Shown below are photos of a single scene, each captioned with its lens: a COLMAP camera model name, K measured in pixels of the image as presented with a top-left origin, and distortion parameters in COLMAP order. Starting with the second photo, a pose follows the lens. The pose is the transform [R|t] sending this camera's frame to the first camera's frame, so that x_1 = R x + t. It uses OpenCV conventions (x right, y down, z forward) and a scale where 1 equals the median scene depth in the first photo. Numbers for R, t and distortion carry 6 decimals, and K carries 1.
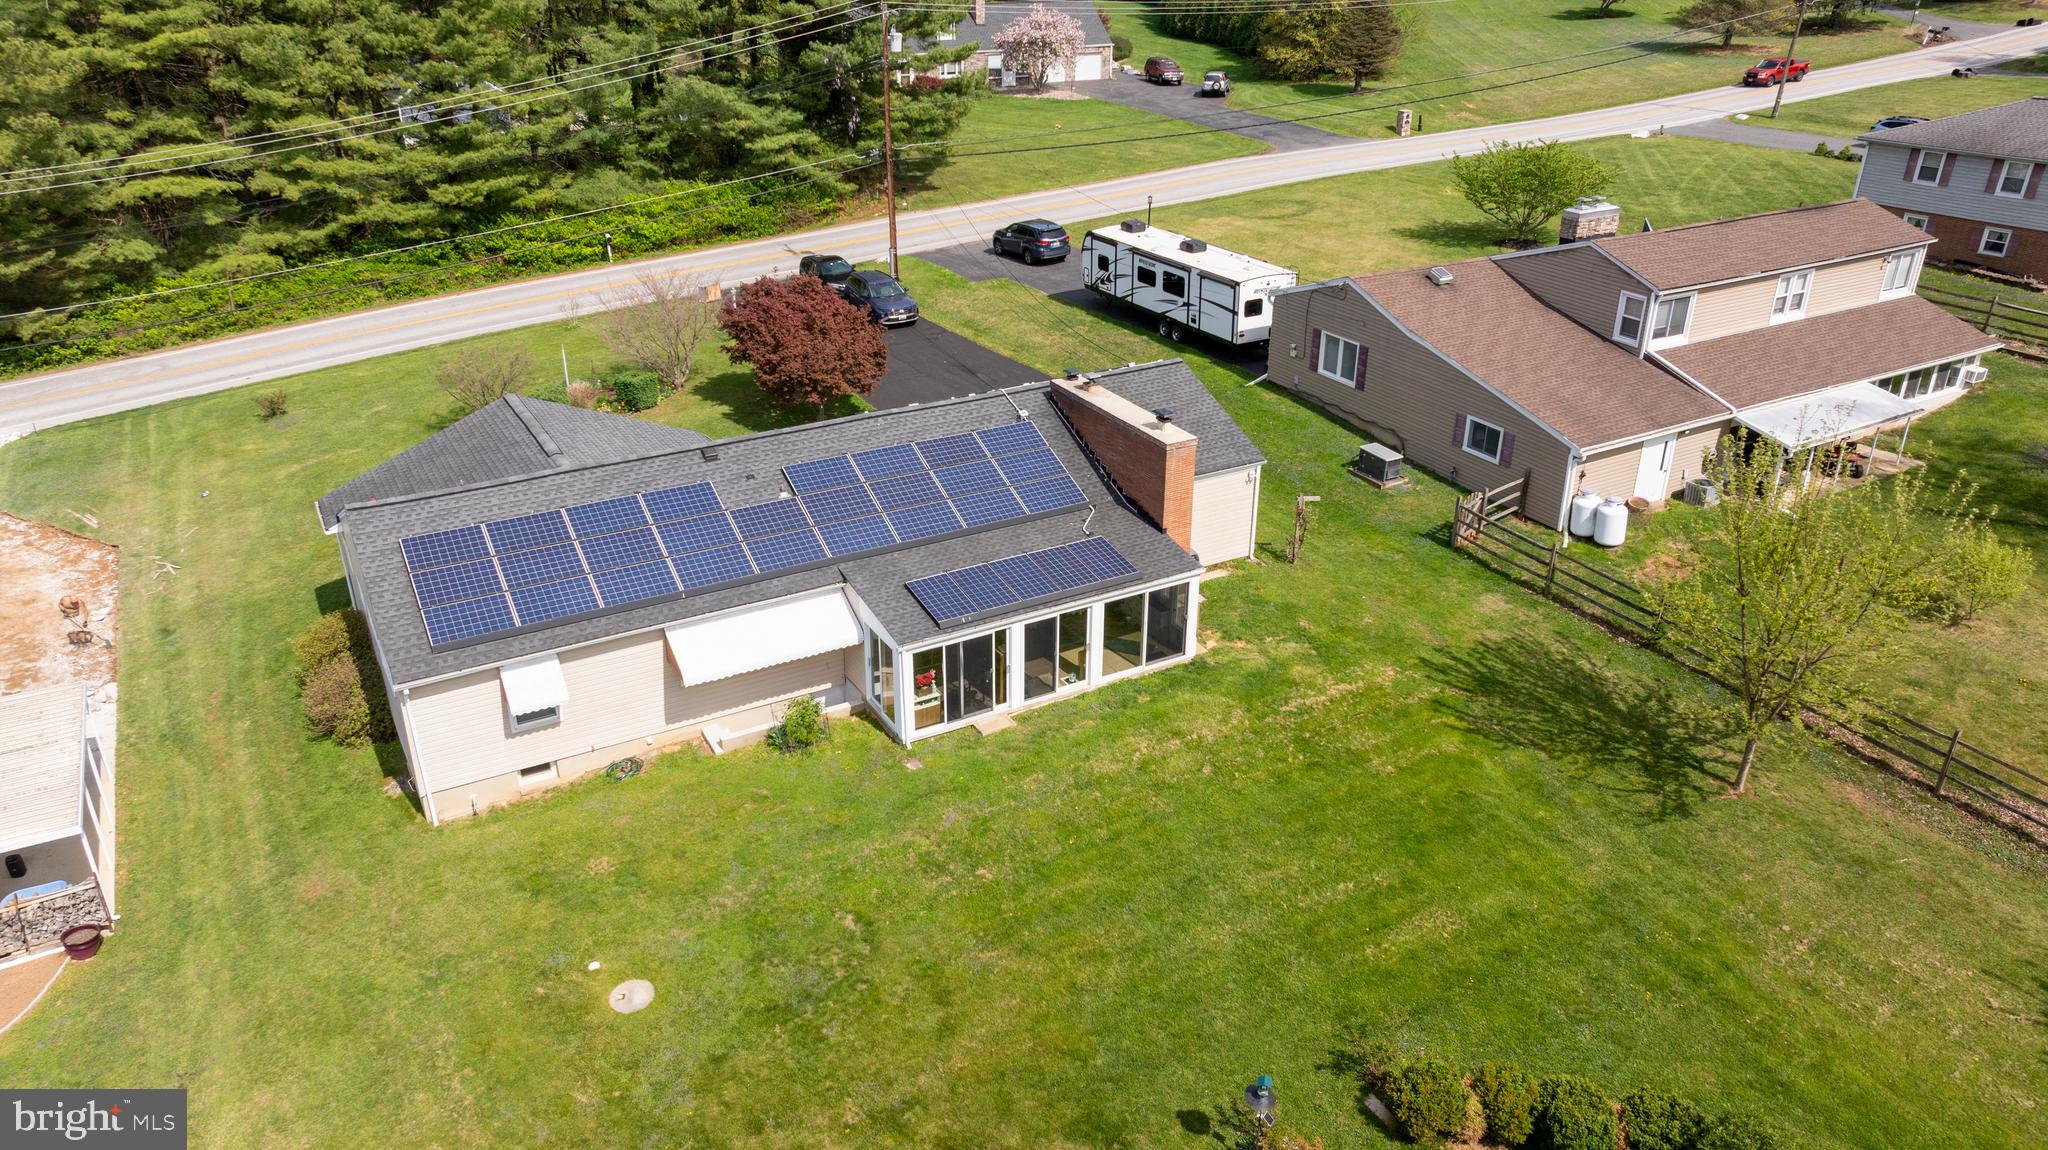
lens RADIAL K [[1424.8, 0, 1024.0], [0, 1424.8, 575.0], [0, 0, 1]] dist [0.001586, 0.003841]
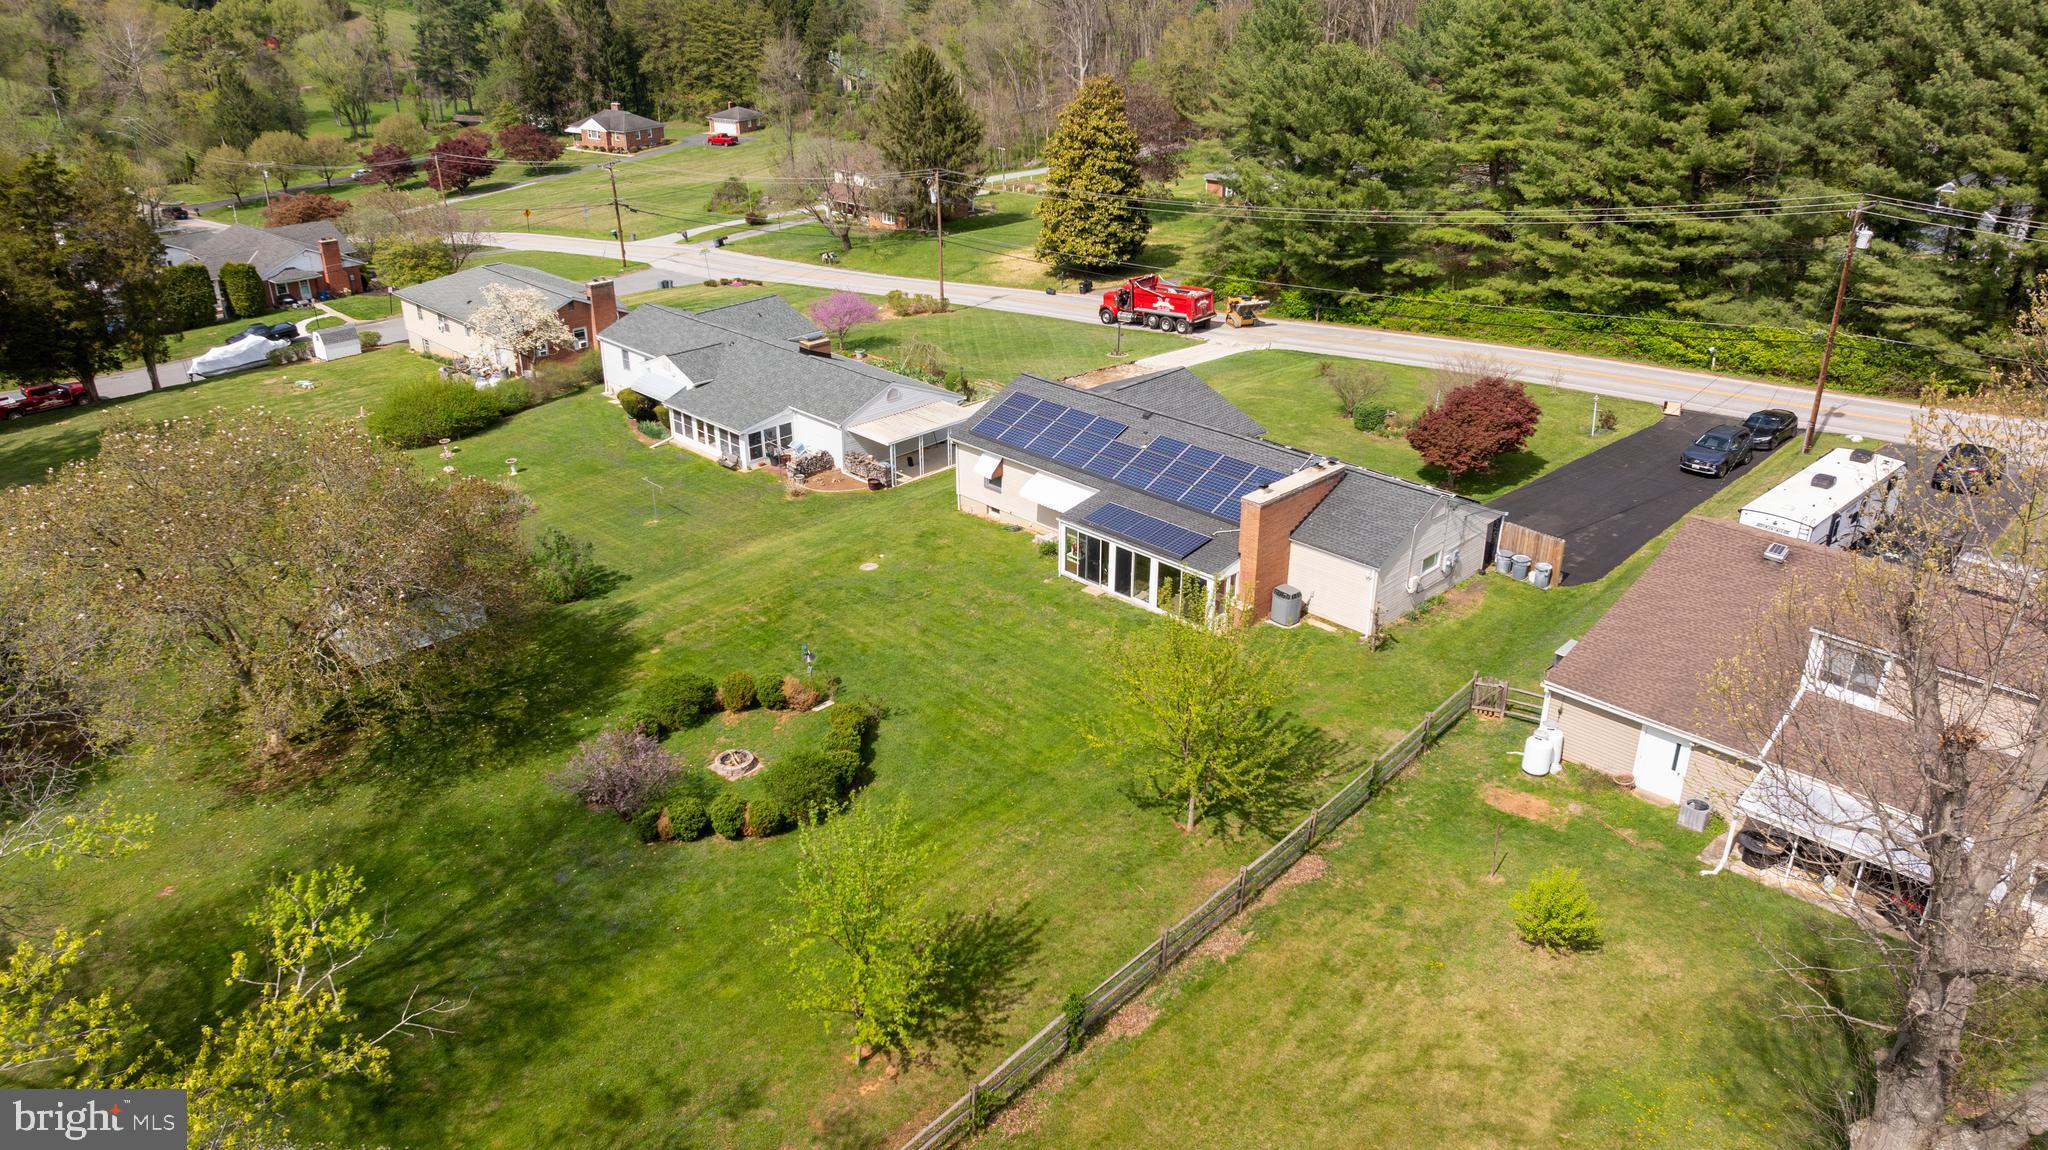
lens RADIAL K [[1424.8, 0, 1024.0], [0, 1424.8, 575.0], [0, 0, 1]] dist [0.001586, 0.003841]
pose [[0.268672, 0.403031, -0.874861, 1.294143], [-0.419802, 0.866452, 0.270235, -0.306960], [0.866938, 0.294664, 0.401984, 0.180418]]
